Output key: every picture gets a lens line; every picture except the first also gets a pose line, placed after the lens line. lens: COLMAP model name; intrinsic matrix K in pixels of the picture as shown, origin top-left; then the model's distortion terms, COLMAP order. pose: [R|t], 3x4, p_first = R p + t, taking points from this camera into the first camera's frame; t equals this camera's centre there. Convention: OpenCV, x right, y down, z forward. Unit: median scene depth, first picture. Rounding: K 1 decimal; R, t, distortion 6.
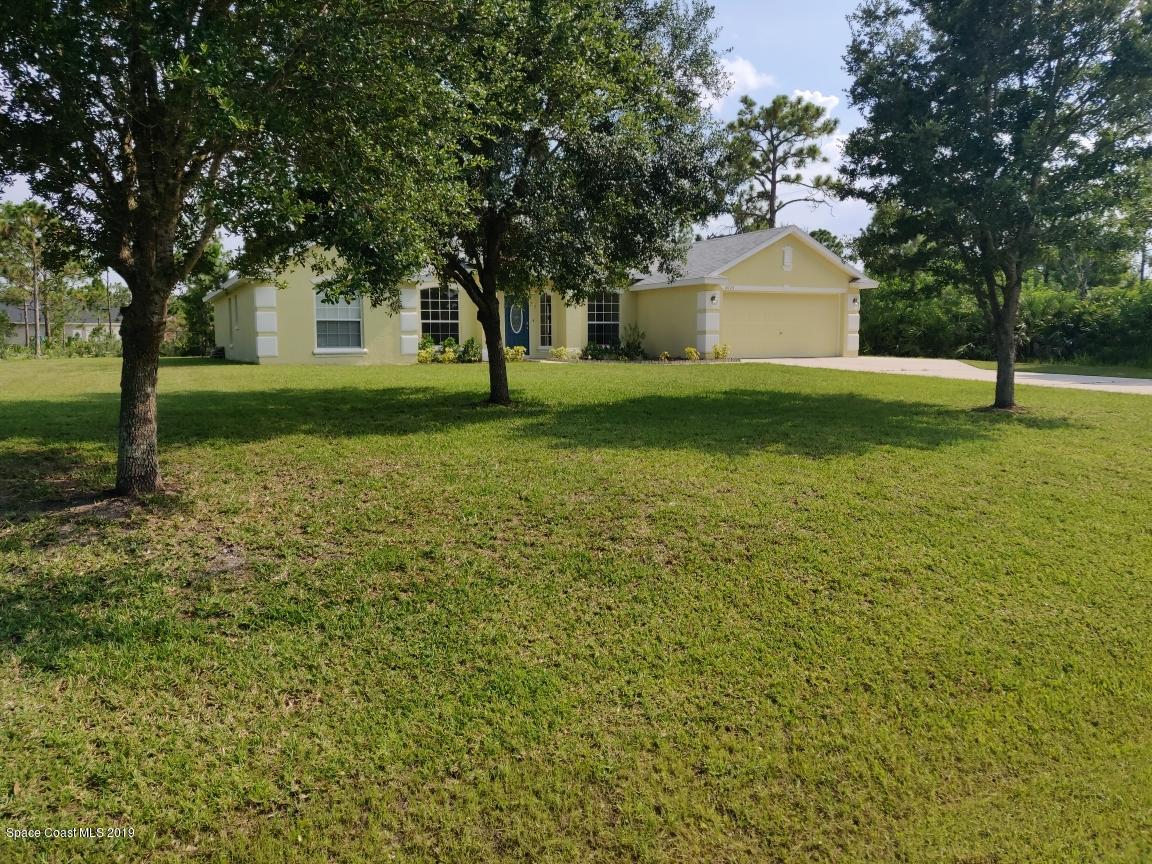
lens RADIAL K [[904.2, 0, 574.4], [0, 904.2, 430.5], [0, 0, 1]] dist [0.010790, 0.038756]
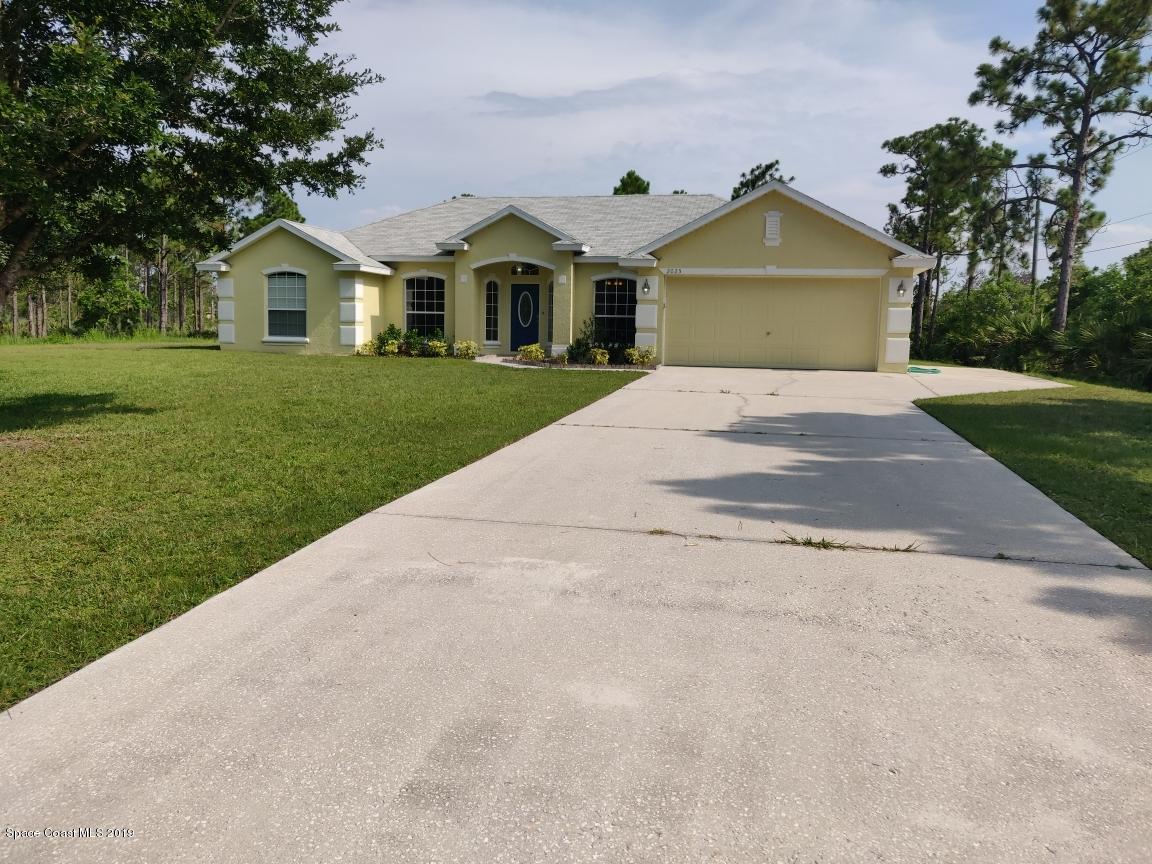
lens RADIAL K [[904.2, 0, 572.1], [0, 904.2, 434.5], [0, 0, 1]] dist [0.010790, 0.038756]
pose [[0.776397, 0.092709, -0.623388, 0.556690], [-0.088167, 0.995372, 0.038222, -0.041252], [0.624047, 0.025287, 0.780978, 0.342466]]
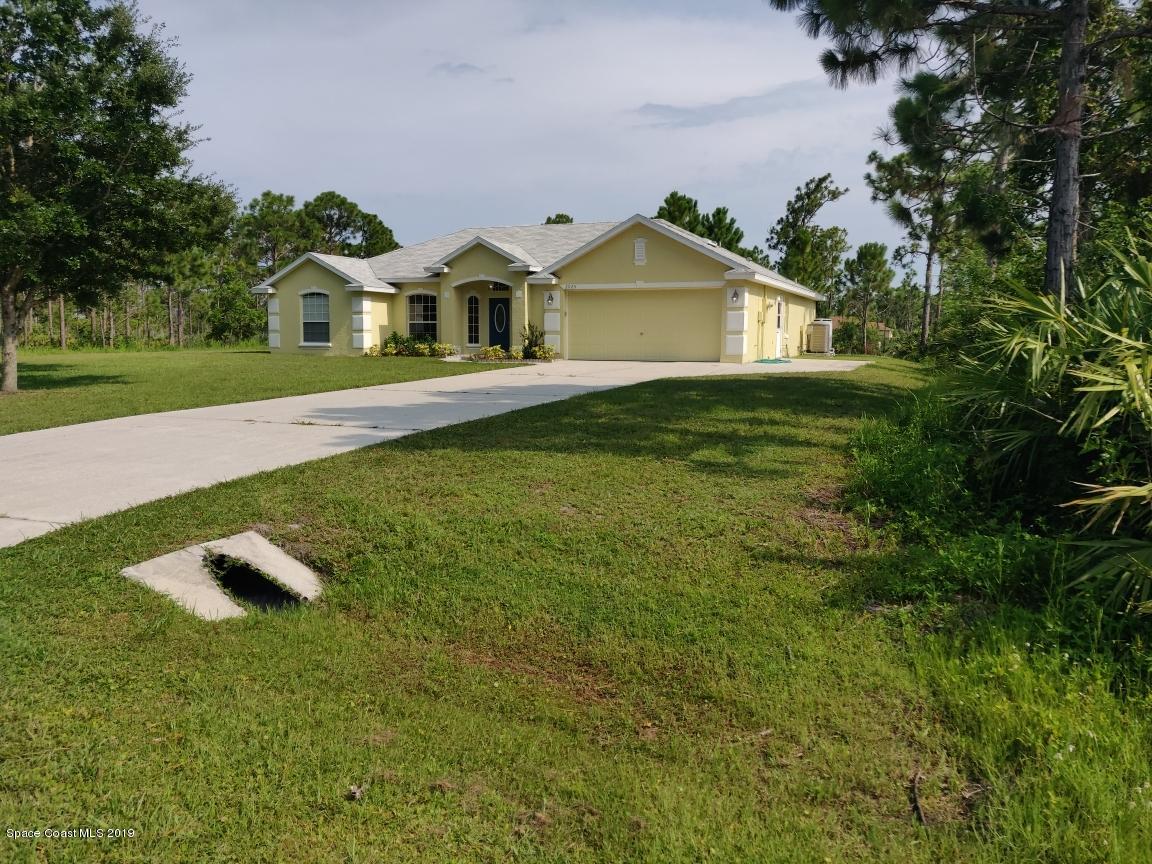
lens RADIAL K [[904.2, 0, 577.2], [0, 904.2, 431.7], [0, 0, 1]] dist [0.010790, 0.038756]
pose [[0.658708, 0.087141, -0.747335, 0.866675], [-0.086419, 0.995459, 0.039902, -0.039796], [0.747419, 0.038301, 0.663248, 0.347463]]
